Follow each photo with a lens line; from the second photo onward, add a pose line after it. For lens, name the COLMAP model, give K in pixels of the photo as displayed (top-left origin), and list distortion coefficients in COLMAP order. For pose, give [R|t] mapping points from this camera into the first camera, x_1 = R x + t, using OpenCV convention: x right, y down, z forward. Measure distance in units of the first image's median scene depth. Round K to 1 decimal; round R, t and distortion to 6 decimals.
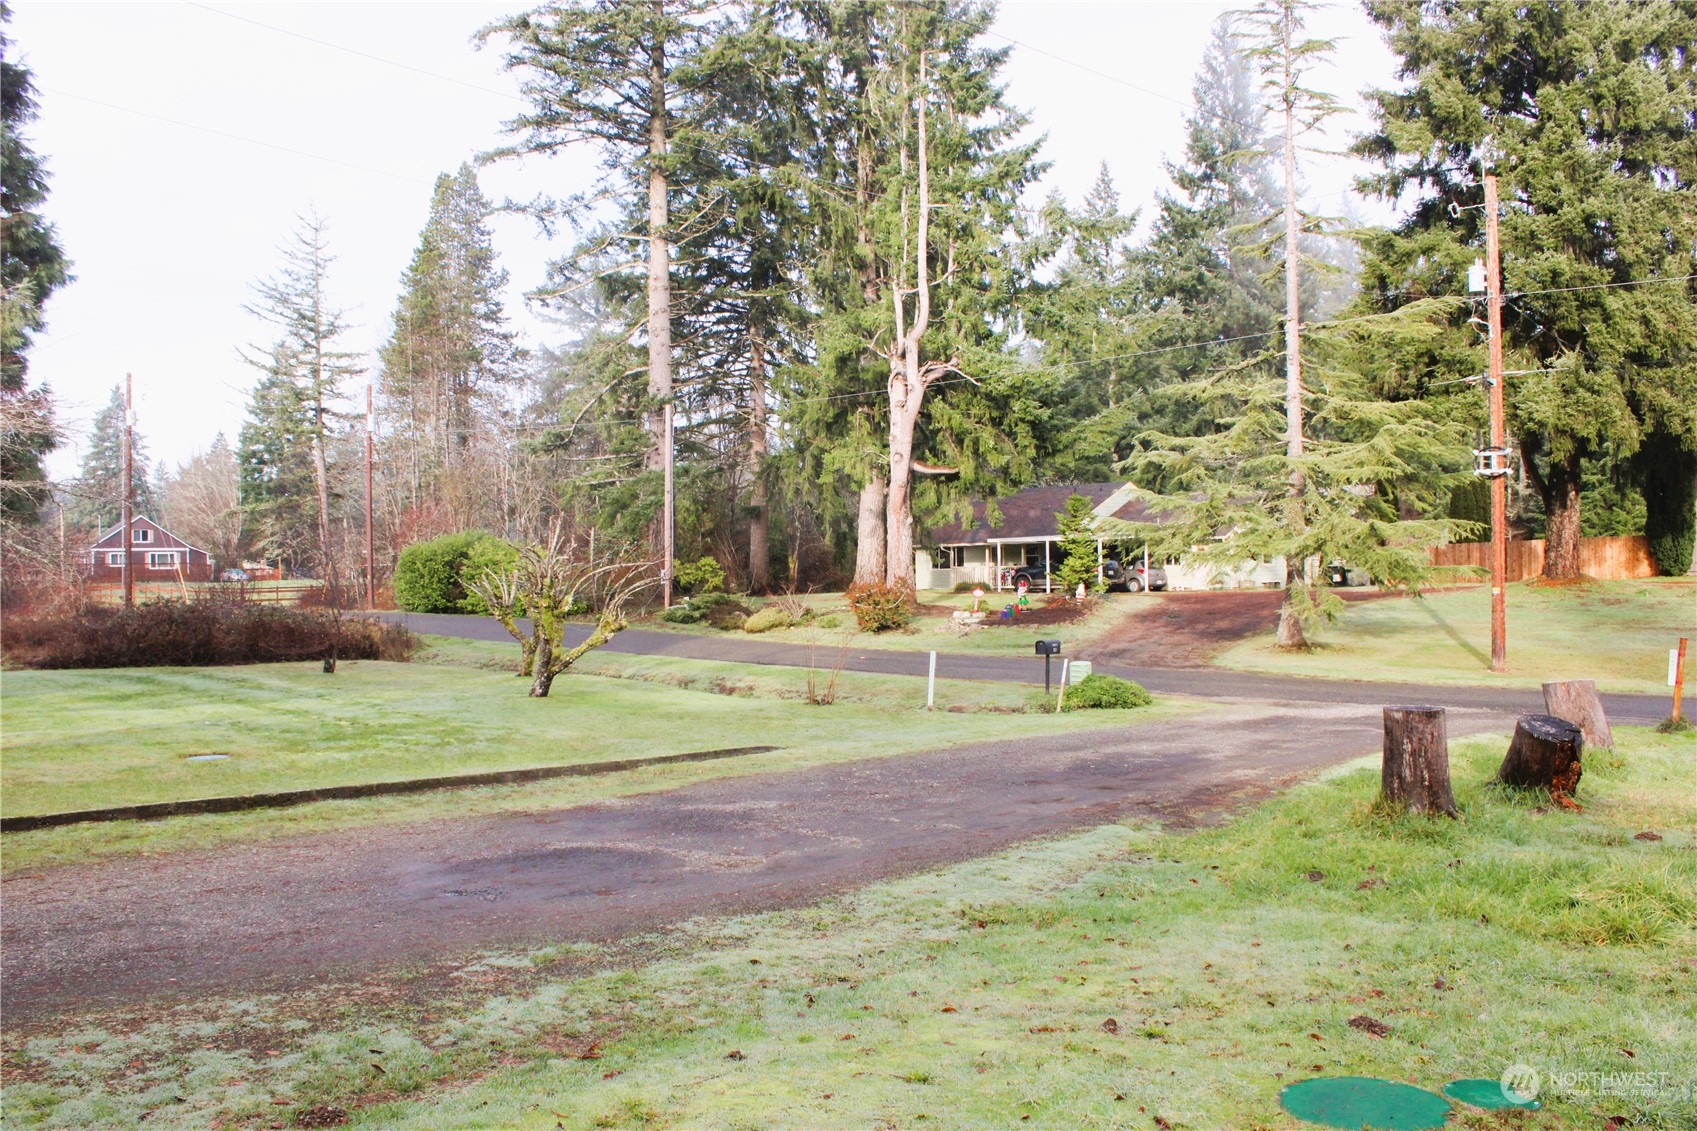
lens RADIAL K [[1418.0, 0, 861.6], [0, 1418.0, 561.4], [0, 0, 1]] dist [-0.165023, 0.148594]
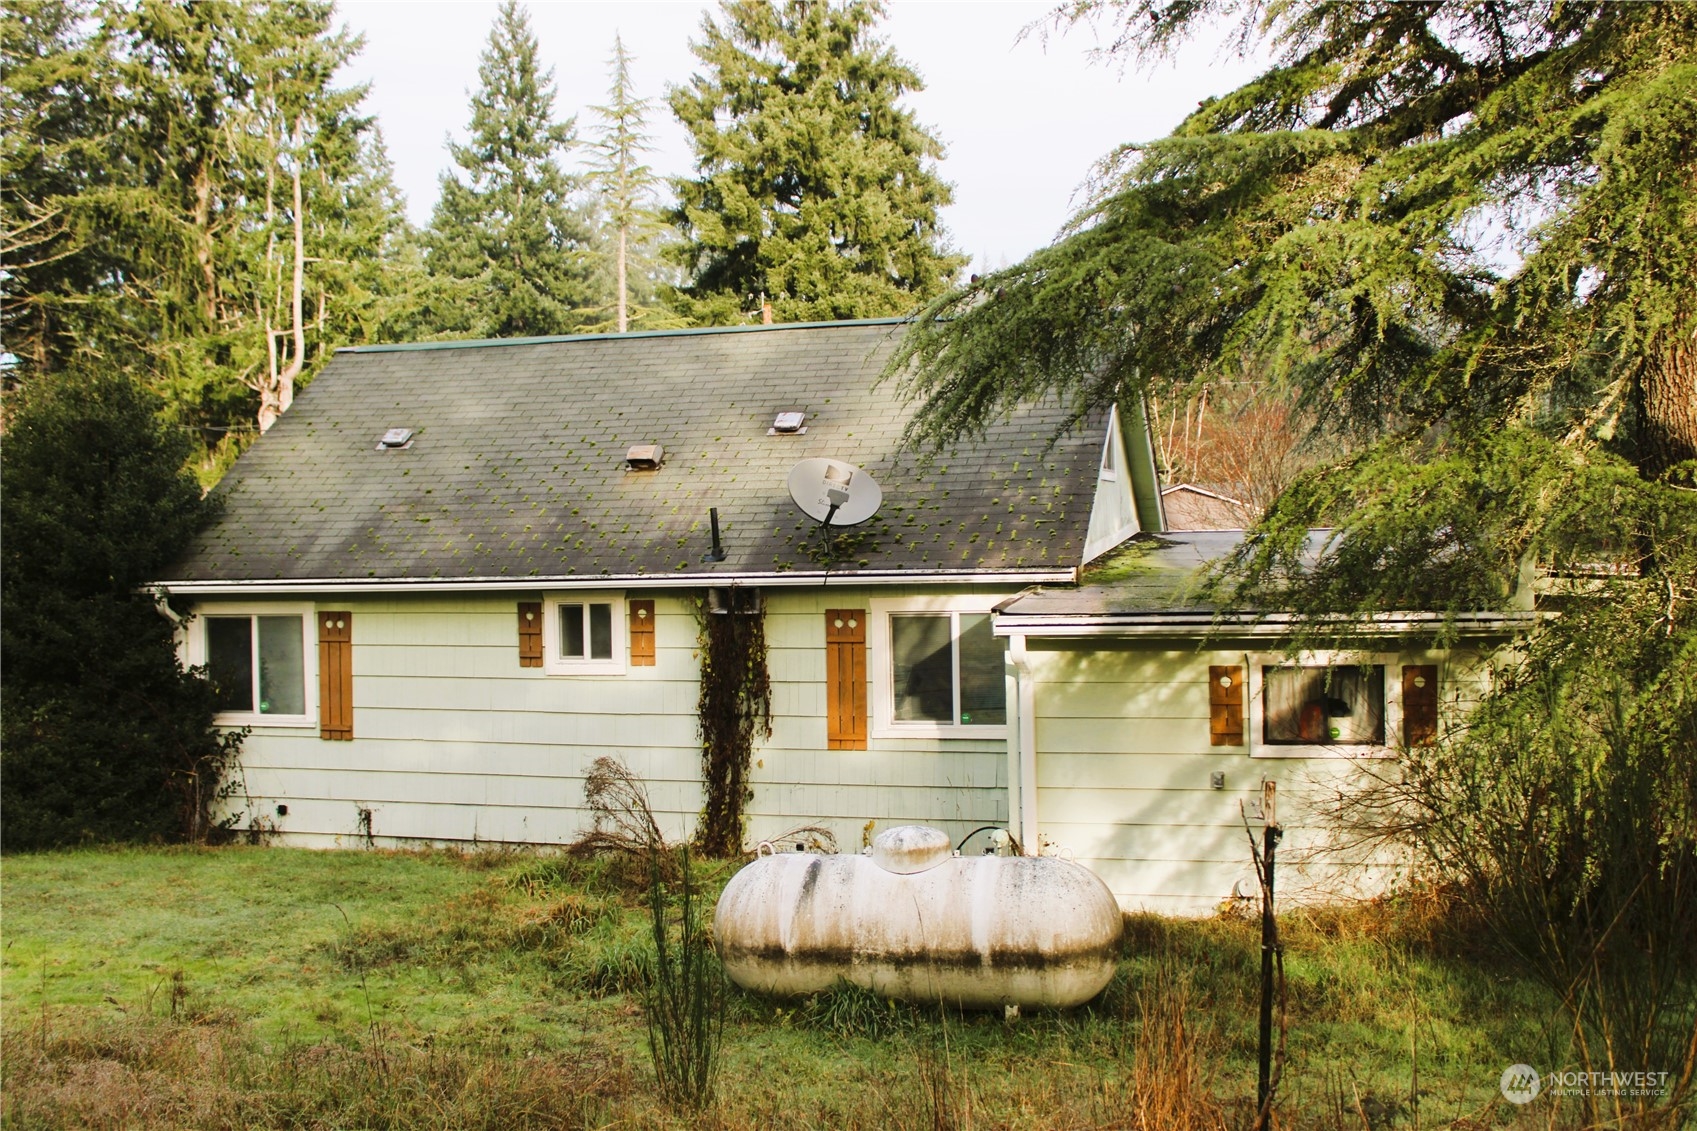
lens RADIAL K [[1727.3, 0, 864.7], [0, 1727.3, 555.6], [0, 0, 1]] dist [-0.064868, 0.000000]
pose [[0.882717, -0.010472, 0.469788, -0.203038], [0.005352, 0.999911, 0.012233, -0.028140], [-0.469874, -0.008284, 0.882695, -0.433300]]
